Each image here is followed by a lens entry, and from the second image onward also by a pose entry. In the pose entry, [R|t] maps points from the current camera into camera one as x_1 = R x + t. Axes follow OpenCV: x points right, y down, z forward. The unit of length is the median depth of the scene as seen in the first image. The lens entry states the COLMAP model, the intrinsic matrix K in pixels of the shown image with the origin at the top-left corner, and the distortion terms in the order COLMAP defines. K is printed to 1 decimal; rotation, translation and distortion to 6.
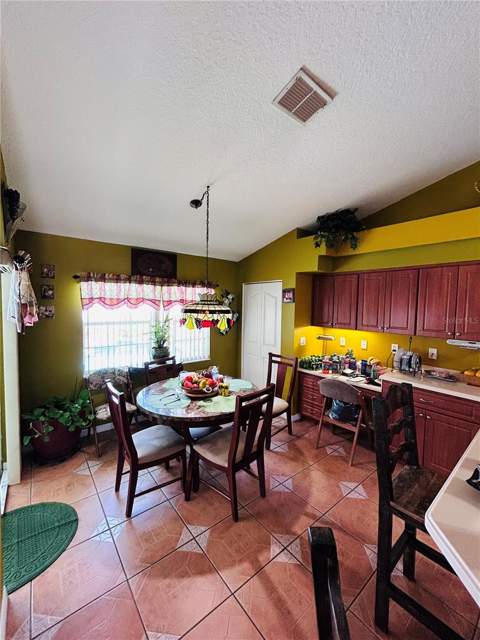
lens RADIAL K [[257.5, 0, 241.3], [0, 257.5, 317.1], [0, 0, 1]] dist [-0.001936, 0.000544]
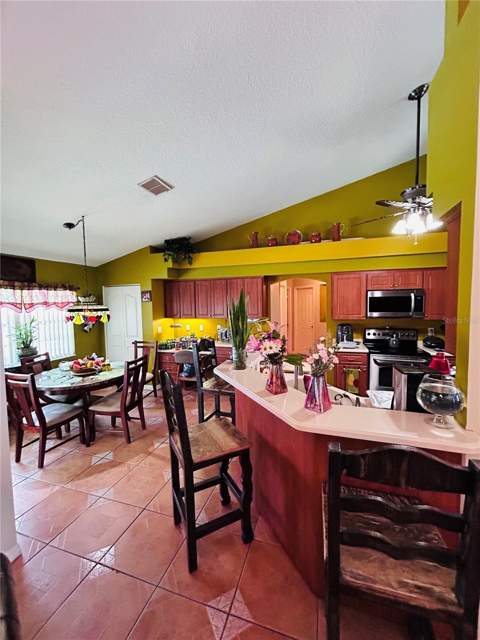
lens RADIAL K [[257.5, 0, 239.5], [0, 257.5, 317.3], [0, 0, 1]] dist [-0.001936, 0.000544]
pose [[0.839958, -0.067550, 0.538431, -0.154573], [0.061662, 0.997677, 0.028972, 0.018871], [-0.539137, 0.008866, 0.842172, -0.424529]]
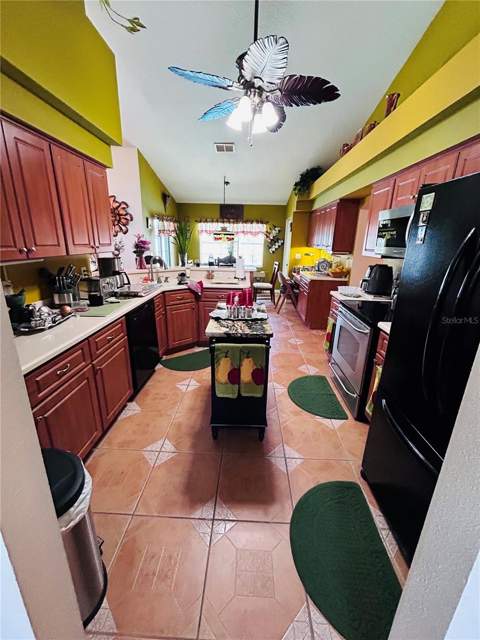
lens RADIAL K [[257.5, 0, 241.2], [0, 257.5, 315.4], [0, 0, 1]] dist [-0.001936, 0.000544]
pose [[0.756554, 0.190033, -0.625710, 1.259088], [-0.045902, 0.969917, 0.239070, 0.098325], [0.652318, -0.152148, 0.742518, -0.603208]]
